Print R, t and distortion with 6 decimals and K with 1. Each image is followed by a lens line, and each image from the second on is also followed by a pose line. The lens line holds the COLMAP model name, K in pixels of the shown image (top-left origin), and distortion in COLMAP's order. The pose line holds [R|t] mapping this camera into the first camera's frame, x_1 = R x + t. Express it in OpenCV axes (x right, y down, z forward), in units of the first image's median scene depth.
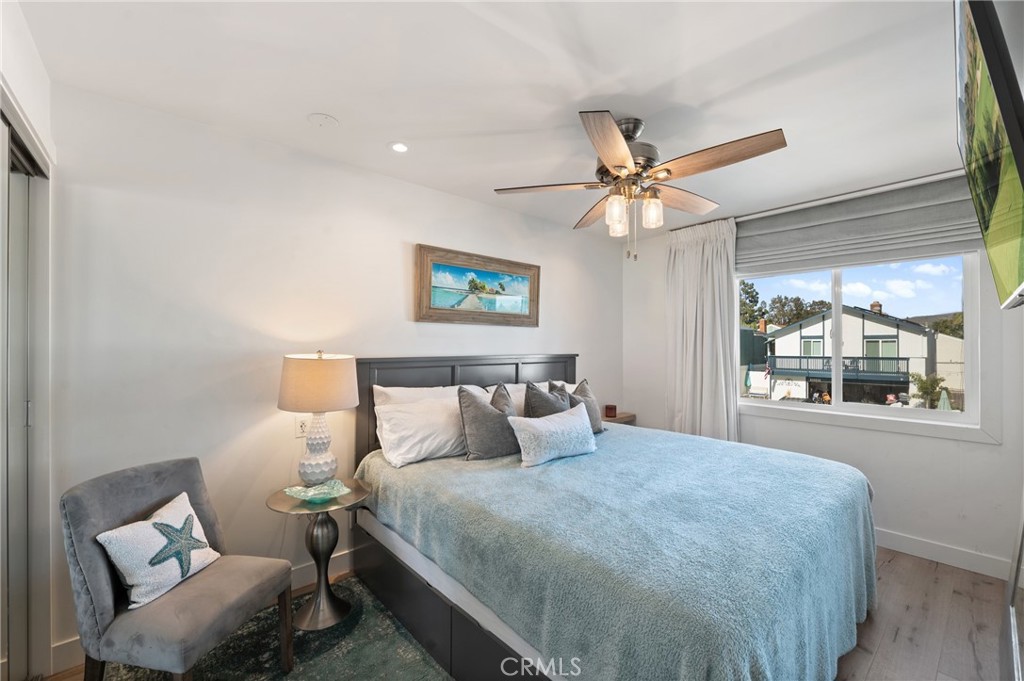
lens RADIAL K [[412.6, 0, 513.2], [0, 412.6, 342.8], [0, 0, 1]] dist [-0.005763, -0.000630]
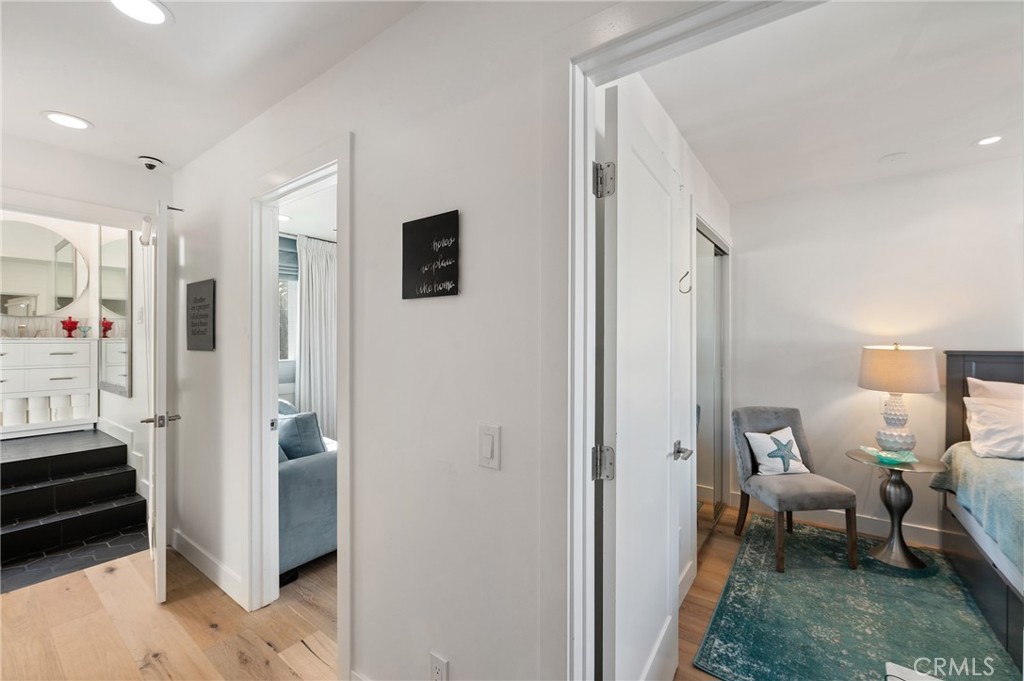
lens RADIAL K [[412.6, 0, 513.2], [0, 412.6, 342.8], [0, 0, 1]] dist [-0.005763, -0.000630]
pose [[0.214554, 0.006634, -0.976690, 0.476806], [0.008356, 0.999928, 0.008628, -0.001106], [0.976676, -0.010012, 0.214483, -0.365884]]
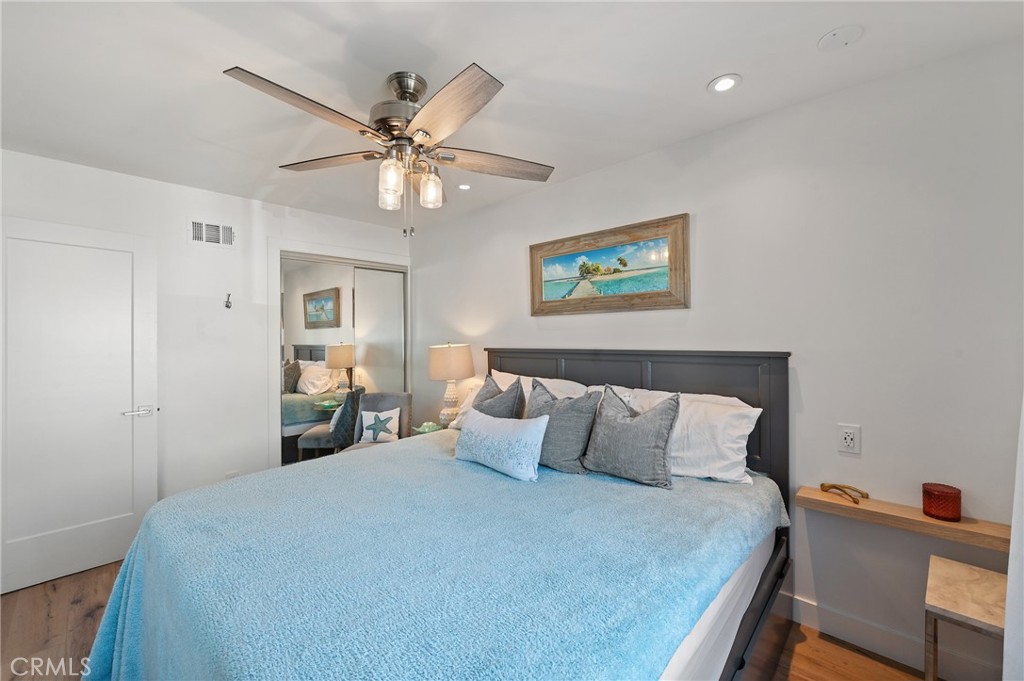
lens RADIAL K [[420.6, 0, 512.0], [0, 420.6, 340.5], [0, 0, 1]] dist [-0.000064, -0.000024]
pose [[0.095105, -0.011007, -0.995406, 1.161345], [0.003153, 0.999937, -0.010756, 0.032510], [0.995462, -0.002115, 0.095134, 1.117984]]
